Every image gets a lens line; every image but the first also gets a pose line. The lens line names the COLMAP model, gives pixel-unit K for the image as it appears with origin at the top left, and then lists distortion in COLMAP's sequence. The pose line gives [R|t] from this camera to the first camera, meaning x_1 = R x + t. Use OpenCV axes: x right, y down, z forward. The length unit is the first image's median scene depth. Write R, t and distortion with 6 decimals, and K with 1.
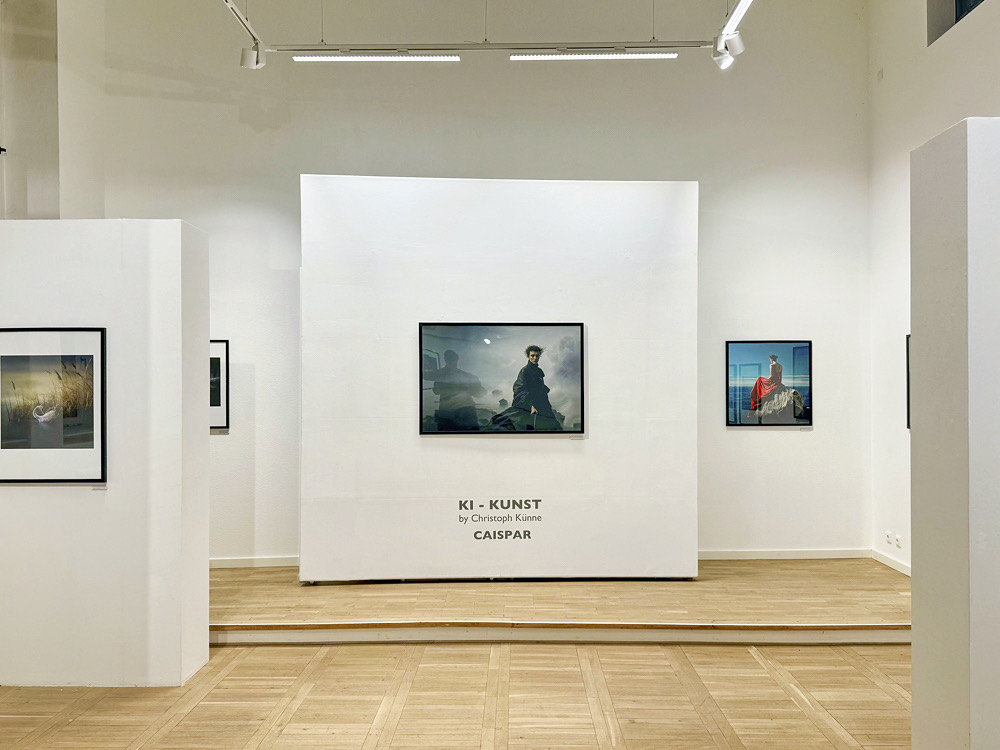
lens RADIAL K [[821.0, 0, 502.1], [0, 821.0, 372.4], [0, 0, 1]] dist [0.041034, -0.047765]
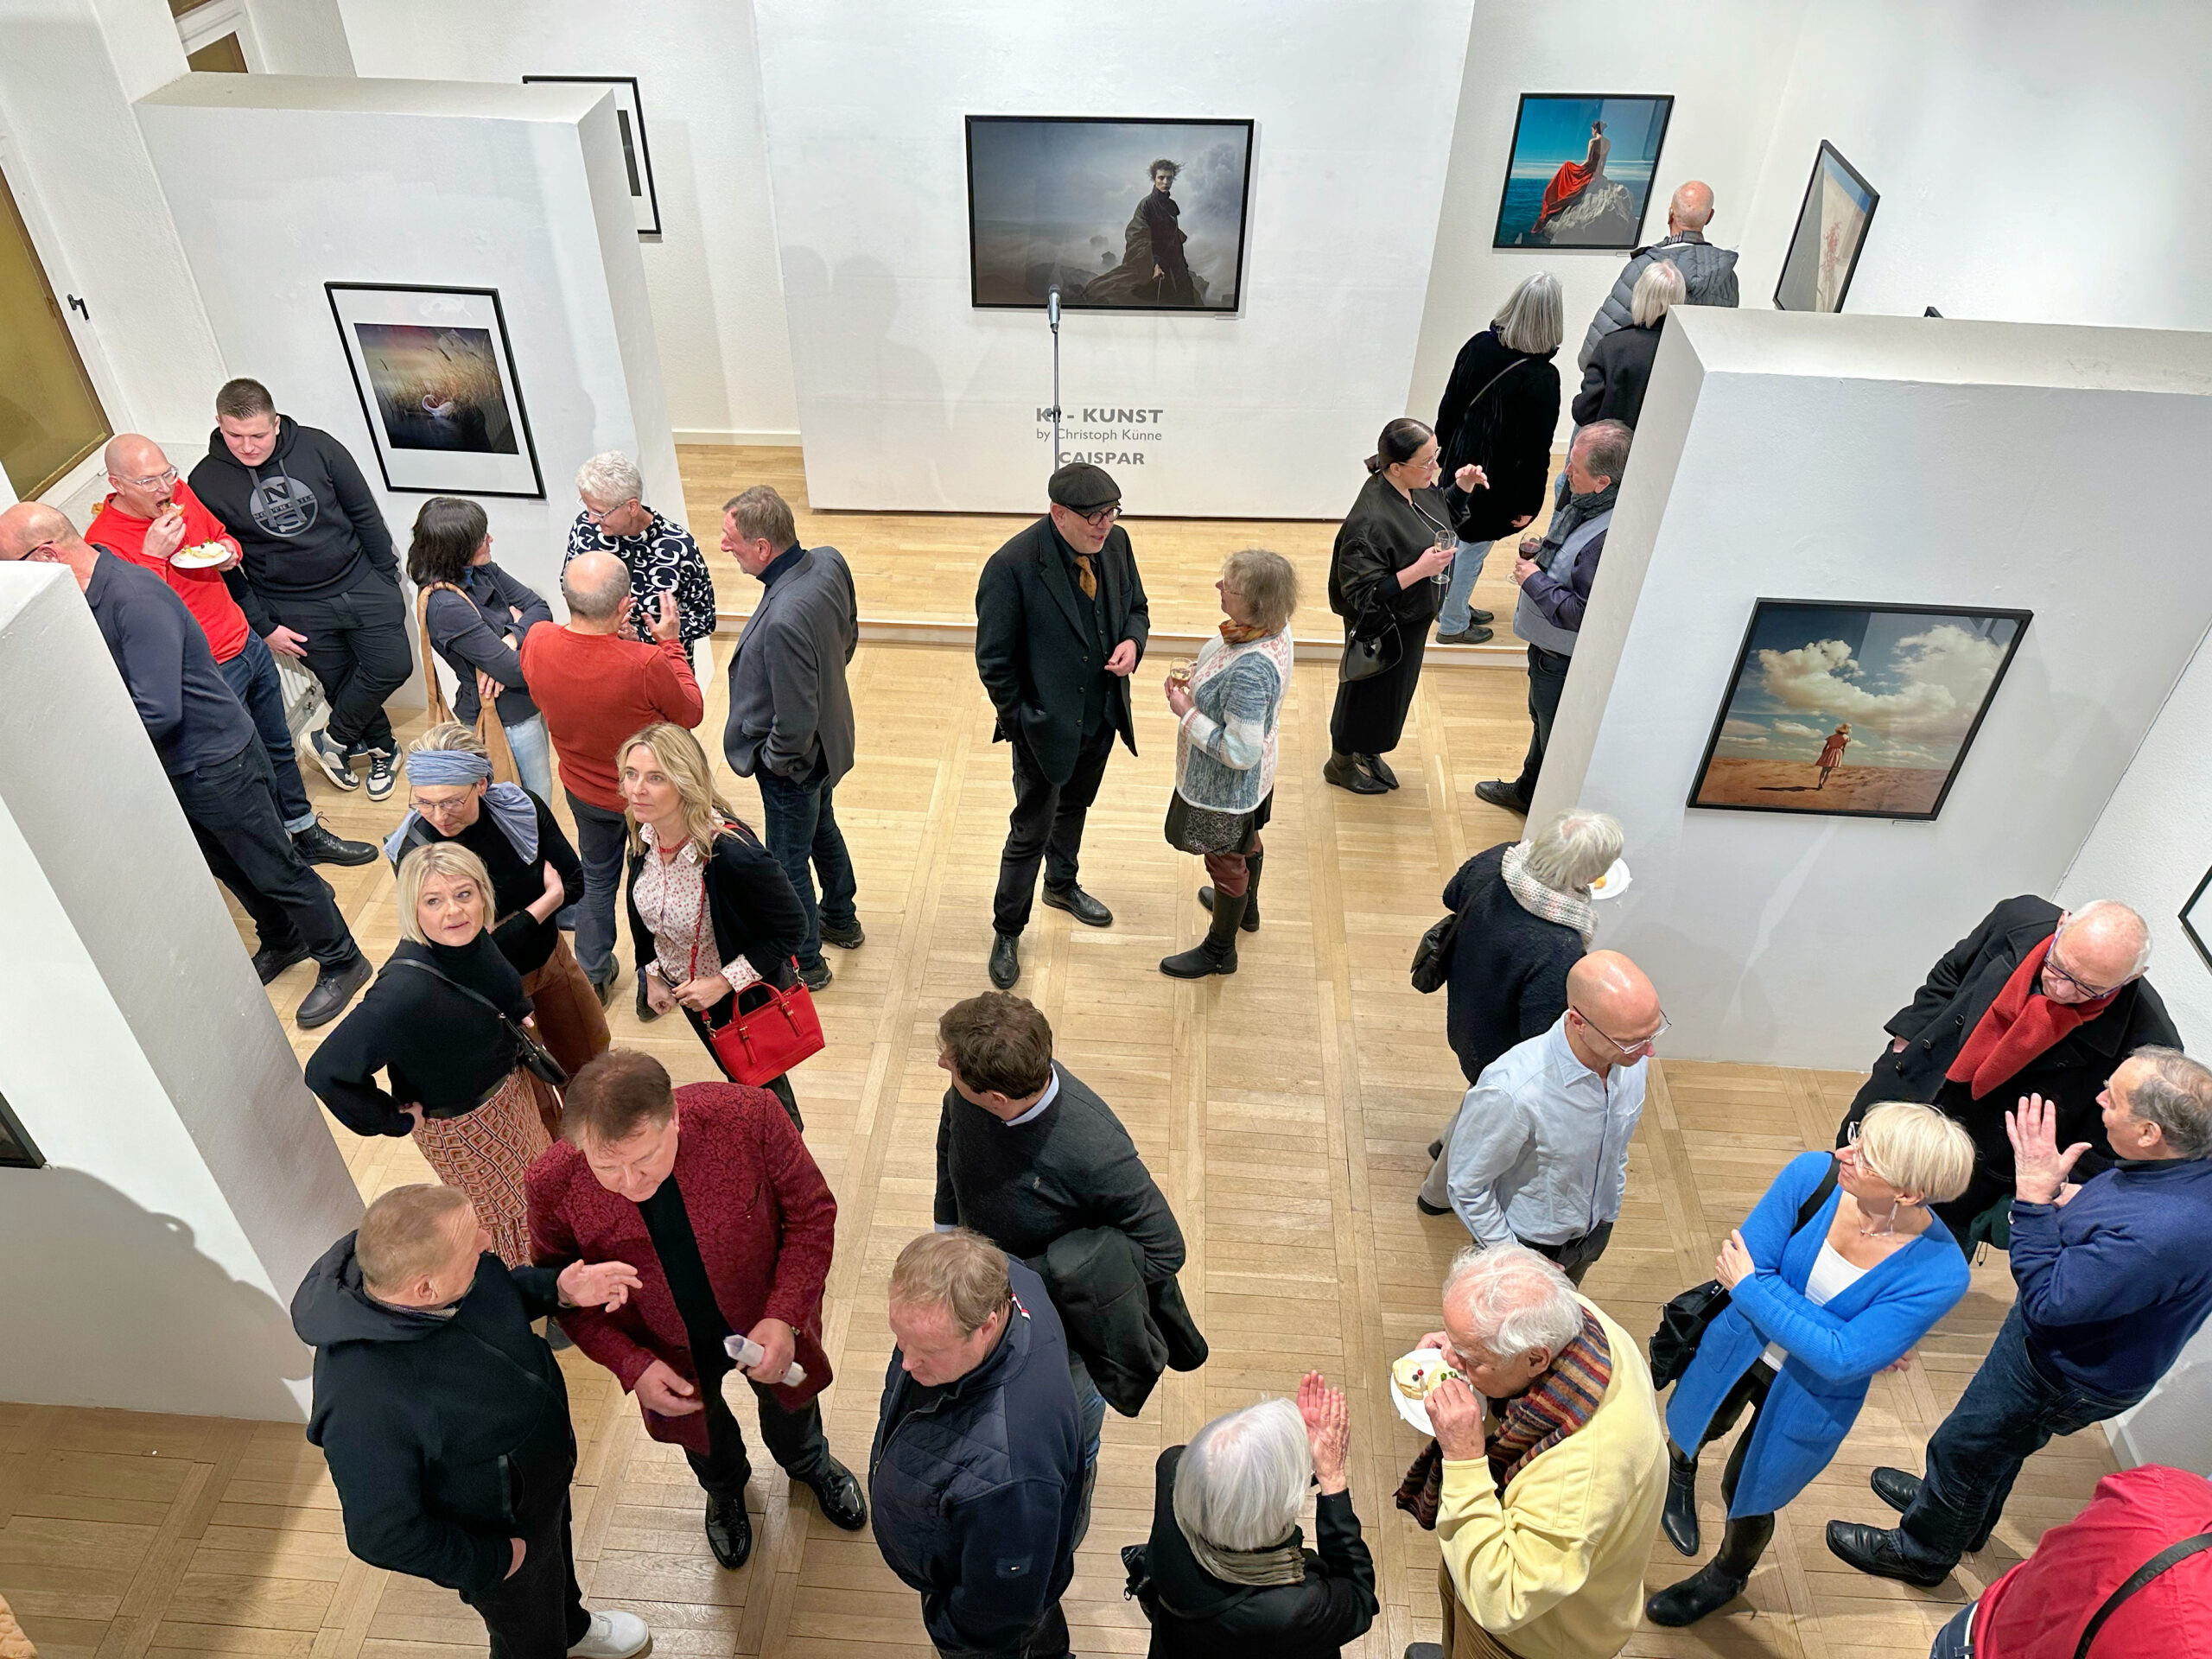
lens RADIAL K [[1580.0, 0, 1097.5], [0, 1580.0, 832.6], [0, 0, 1]] dist [-0.003999, -0.005131]
pose [[0.998725, 0.046986, -0.018469, 0.034652], [-0.022066, 0.735307, 0.677375, -0.444163], [0.045407, -0.676103, 0.735406, -0.151459]]
